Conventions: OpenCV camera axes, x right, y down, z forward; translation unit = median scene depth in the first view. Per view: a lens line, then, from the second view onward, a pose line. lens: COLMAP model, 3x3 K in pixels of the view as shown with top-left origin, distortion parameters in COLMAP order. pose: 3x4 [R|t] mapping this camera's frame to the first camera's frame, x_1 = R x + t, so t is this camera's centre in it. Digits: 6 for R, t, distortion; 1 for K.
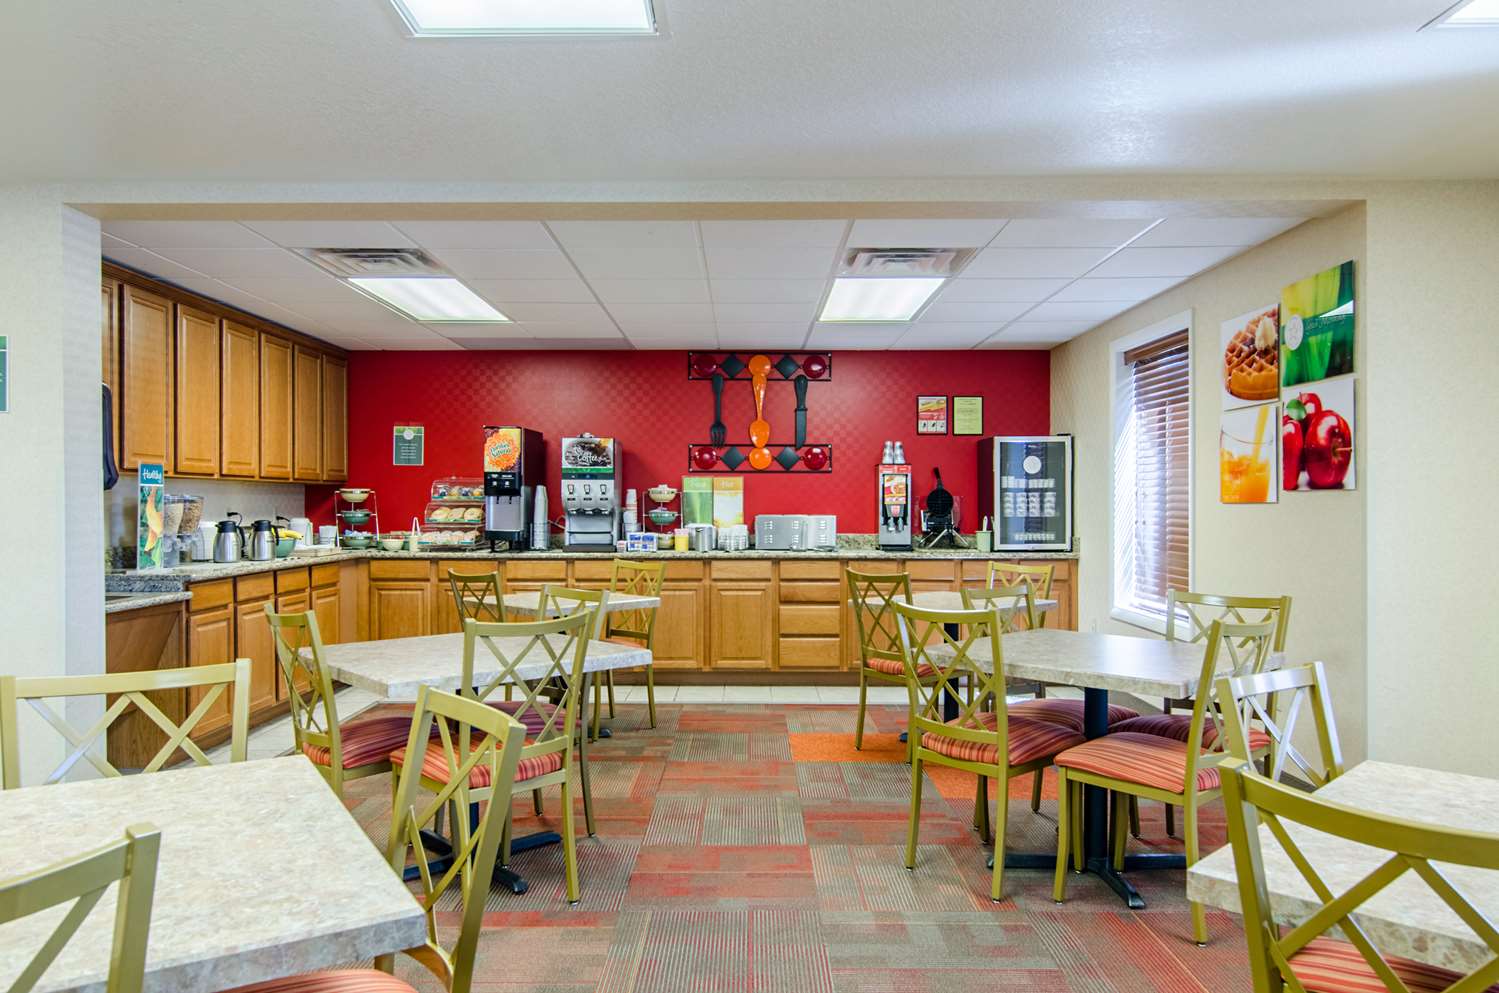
lens RADIAL K [[1058.6, 0, 751.0], [0, 1058.6, 505.4], [0, 0, 1]] dist [0.076198, 0.001772]
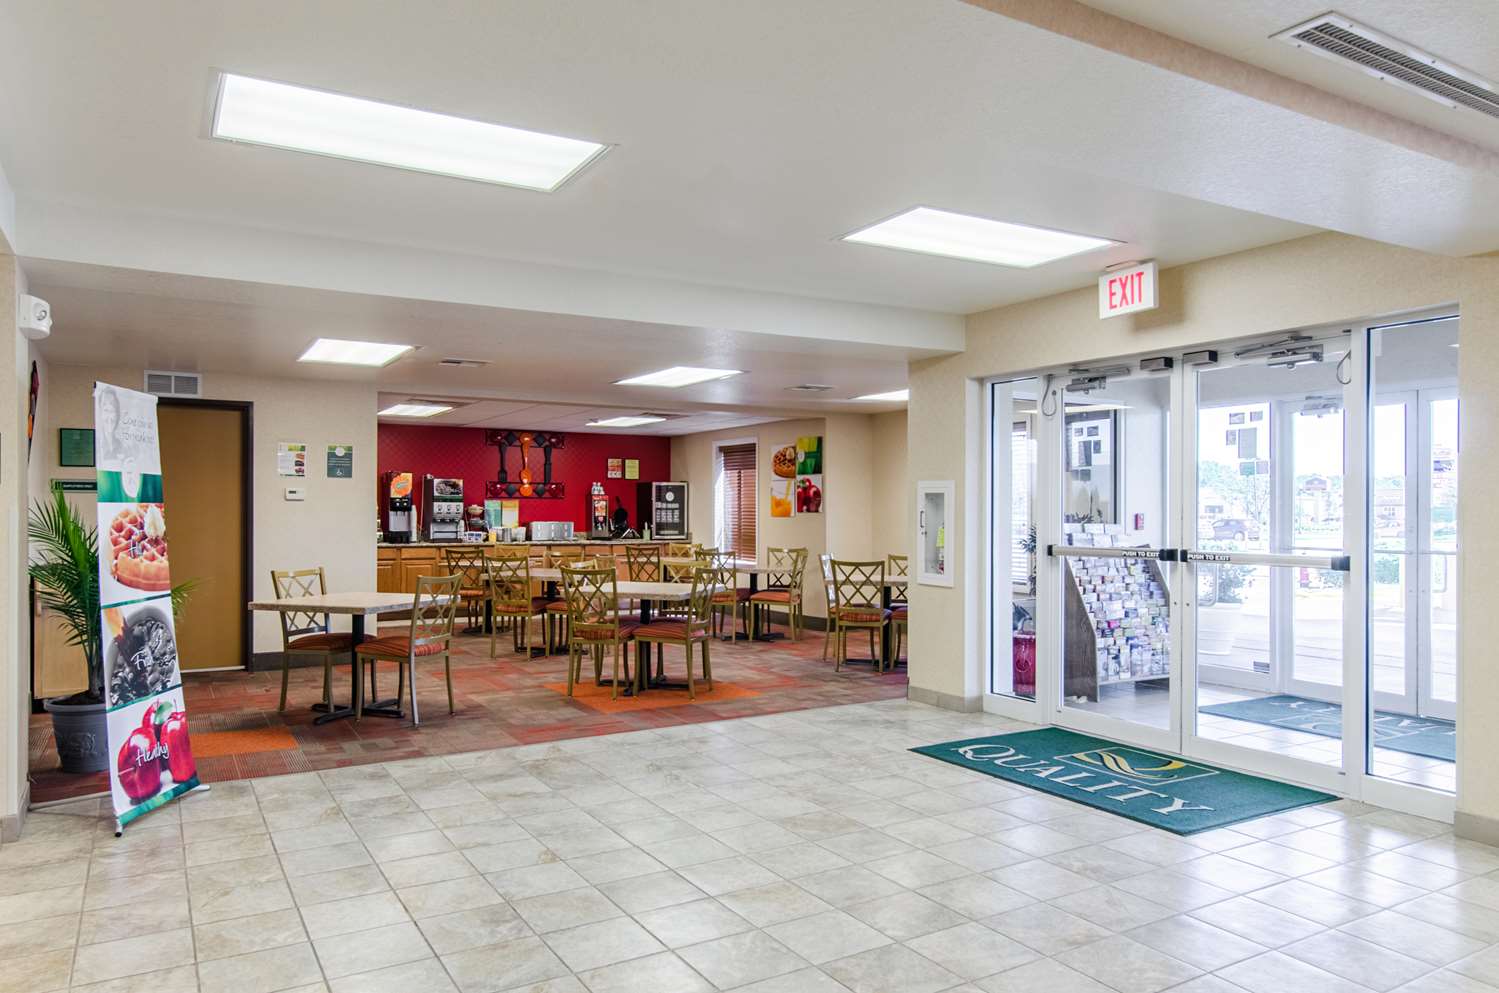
lens RADIAL K [[1058.6, 0, 751.0], [0, 1058.6, 505.4], [0, 0, 1]] dist [0.076198, 0.001772]
pose [[0.861875, 0.006420, 0.507081, -0.624749], [-0.002868, 0.999966, -0.007786, -0.006218], [-0.507113, 0.005256, 0.861863, -0.810922]]
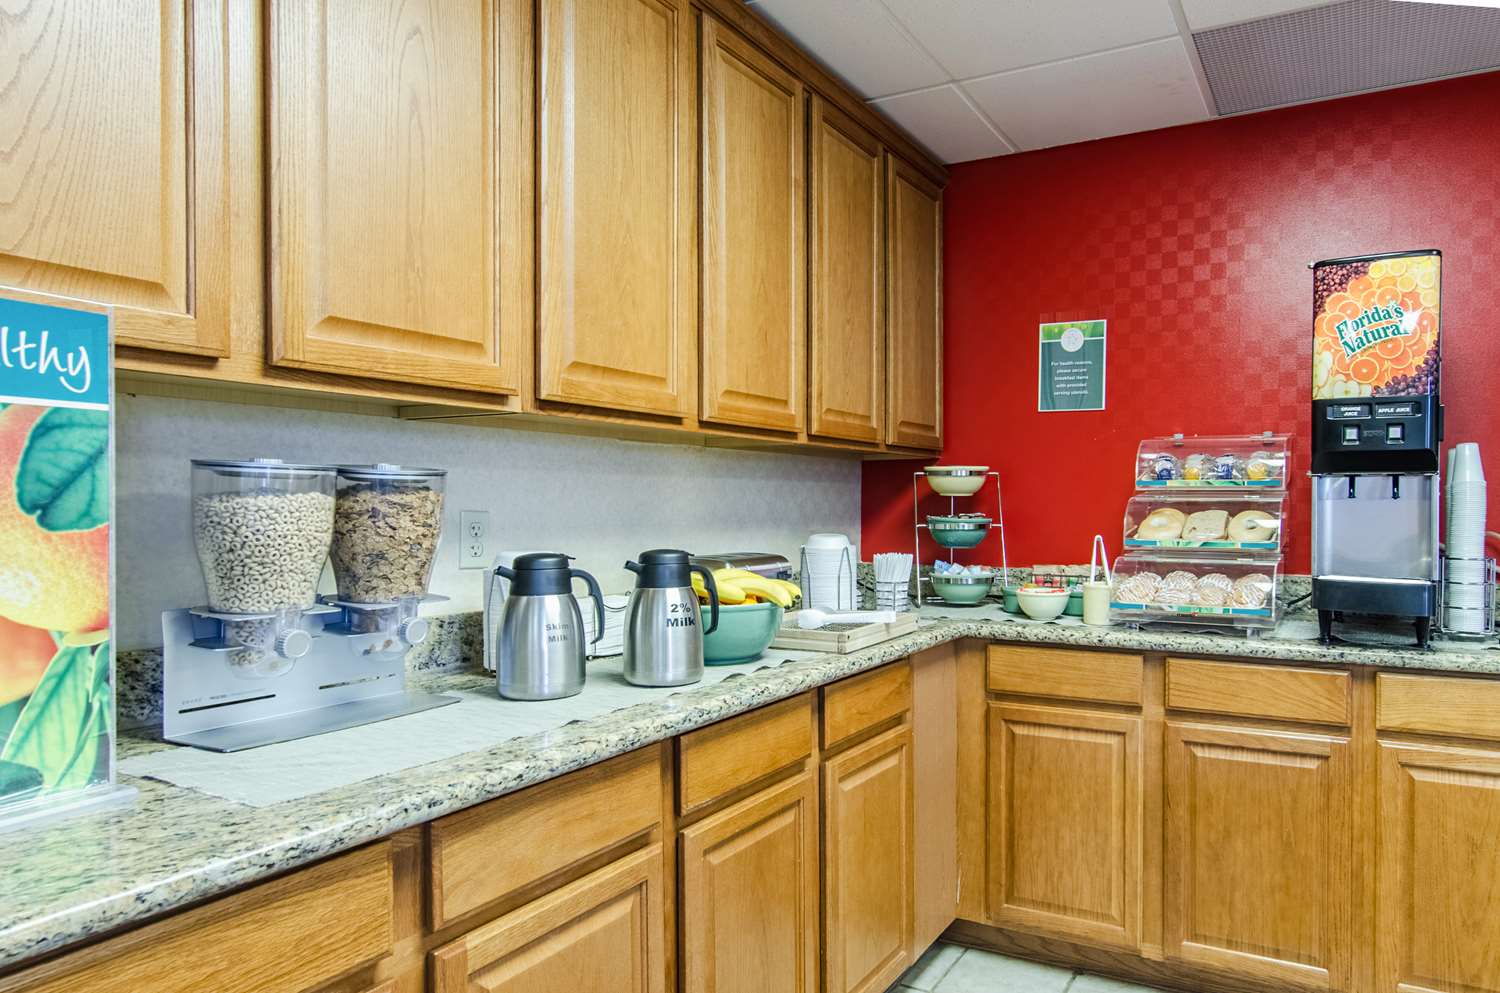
lens RADIAL K [[986.2, 0, 848.6], [0, 986.2, 521.1], [0, 0, 1]] dist [-0.018424, 0.000918]
pose [[0.886262, 0.008013, -0.463115, -0.234810], [-0.000892, 0.999878, 0.015593, 0.000847], [0.463184, -0.013407, 0.886161, 0.657238]]
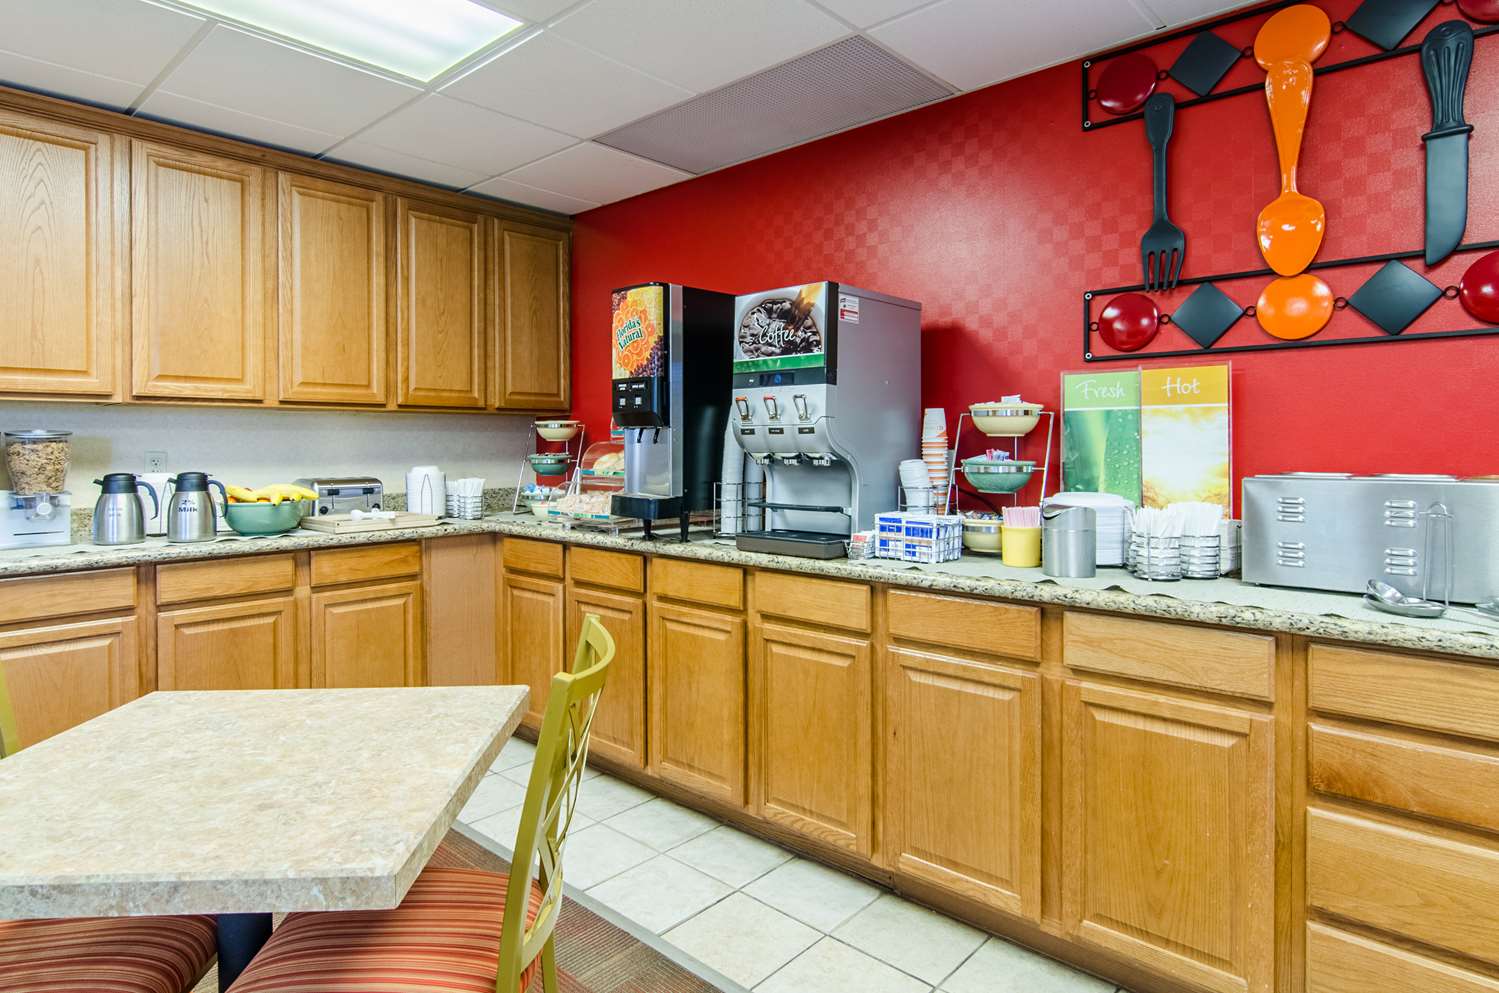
lens RADIAL K [[859.7, 0, 722.0], [0, 859.7, 449.2], [0, 0, 1]] dist [-0.014756, 0.000583]
pose [[0.730551, 0.000937, -0.682858, 0.067175], [0.002411, 0.999989, 0.003951, -0.000086], [0.682854, -0.004533, 0.730541, 0.726987]]
